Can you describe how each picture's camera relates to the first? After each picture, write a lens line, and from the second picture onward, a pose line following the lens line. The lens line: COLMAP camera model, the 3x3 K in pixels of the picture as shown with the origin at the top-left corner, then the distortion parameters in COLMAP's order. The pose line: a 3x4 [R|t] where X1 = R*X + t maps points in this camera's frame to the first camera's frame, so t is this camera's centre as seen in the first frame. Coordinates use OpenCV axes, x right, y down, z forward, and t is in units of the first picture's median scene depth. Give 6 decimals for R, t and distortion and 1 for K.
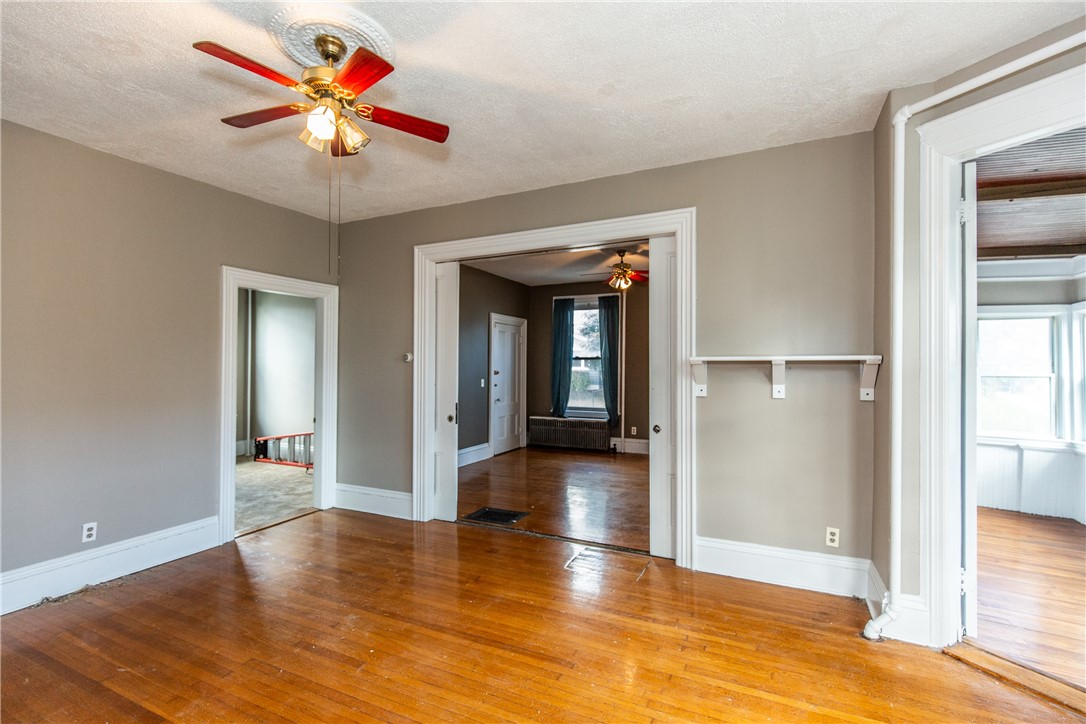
lens RADIAL K [[485.0, 0, 543.4], [0, 485.0, 360.5], [0, 0, 1]] dist [0.004455, -0.000347]
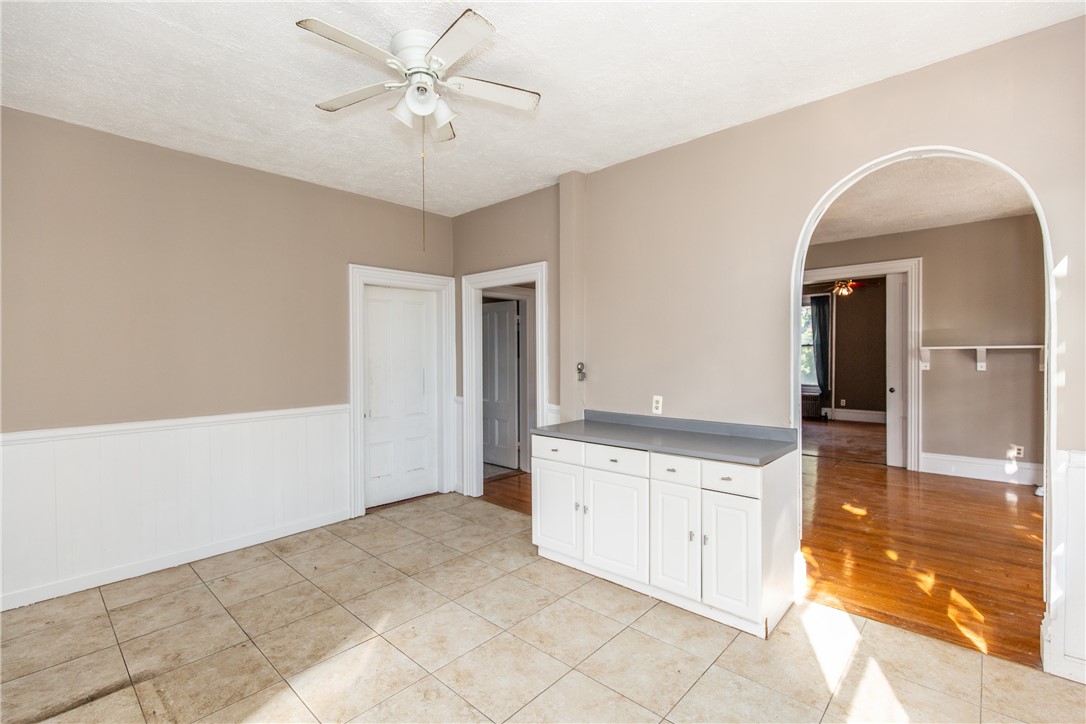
lens RADIAL K [[485.0, 0, 543.4], [0, 485.0, 360.5], [0, 0, 1]] dist [0.004455, -0.000347]
pose [[0.958729, -0.003561, -0.284298, -0.434216], [0.012162, 0.999520, 0.028493, -0.022090], [0.284060, -0.030774, 0.958312, -0.924464]]
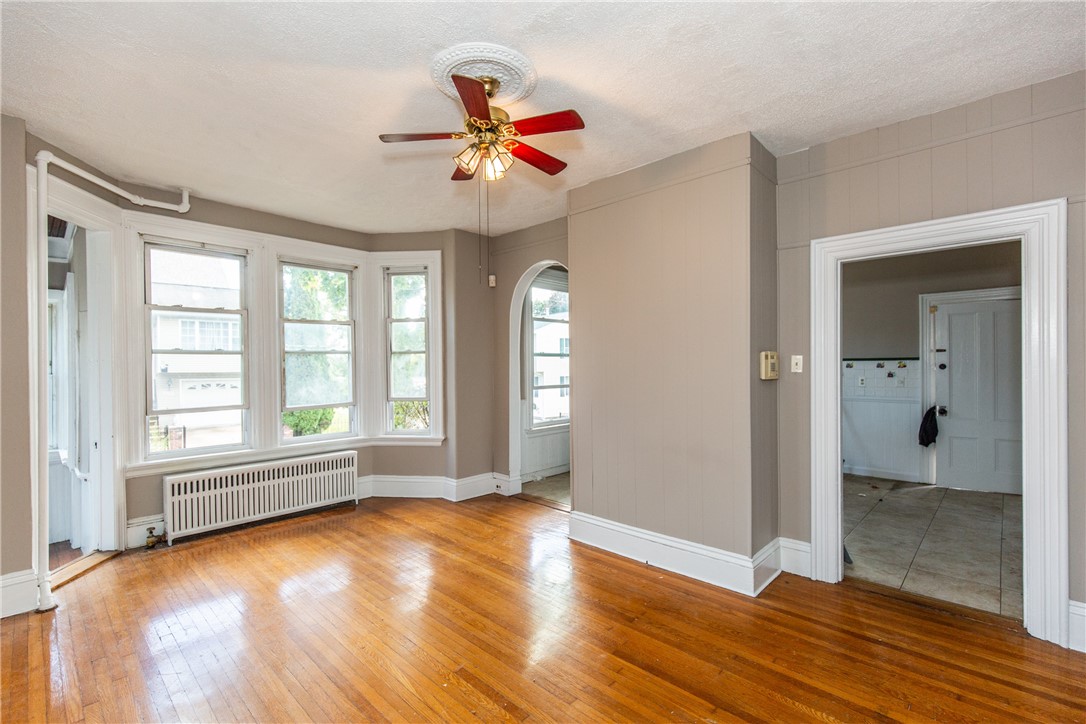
lens RADIAL K [[483.4, 0, 546.5], [0, 483.4, 367.1], [0, 0, 1]] dist [0.006596, -0.000177]
pose [[-0.954224, 0.003057, 0.299078, -0.531901], [0.000955, 0.999974, -0.007172, 0.013070], [-0.299093, -0.006558, -0.954202, 1.197090]]
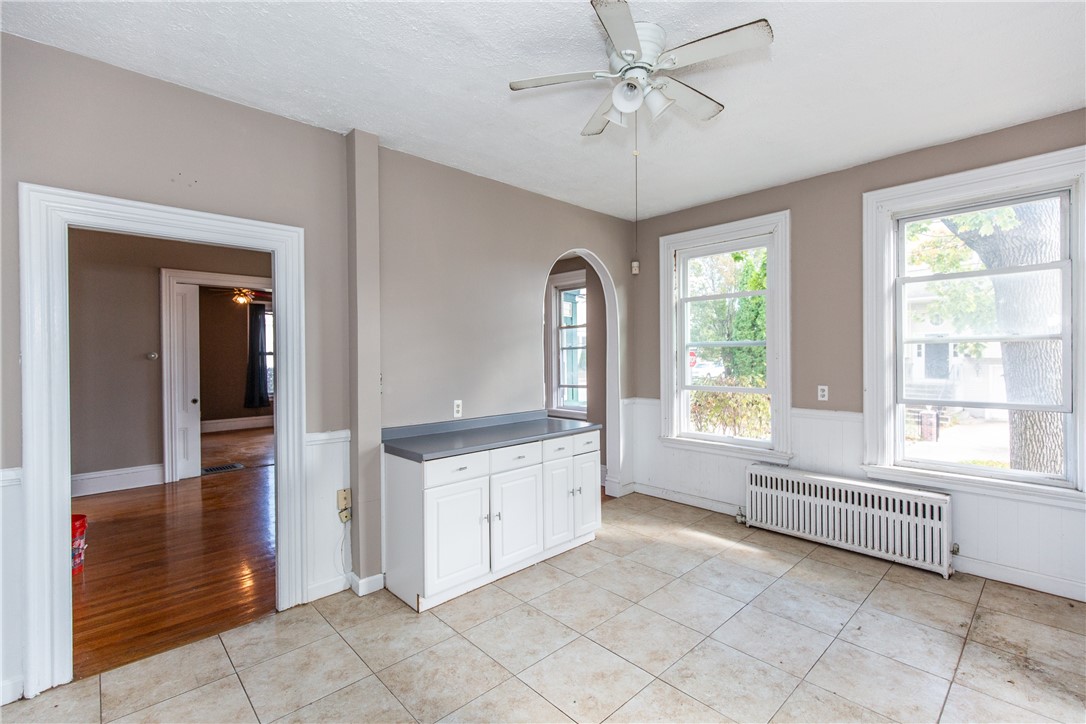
lens RADIAL K [[482.5, 0, 551.1], [0, 482.5, 359.3], [0, 0, 1]] dist [0.008462, -0.000237]
pose [[0.351648, -0.013169, 0.936040, -1.347390], [-0.001989, 0.999888, 0.014814, -0.022251], [-0.936130, -0.007072, 0.351582, -0.483486]]
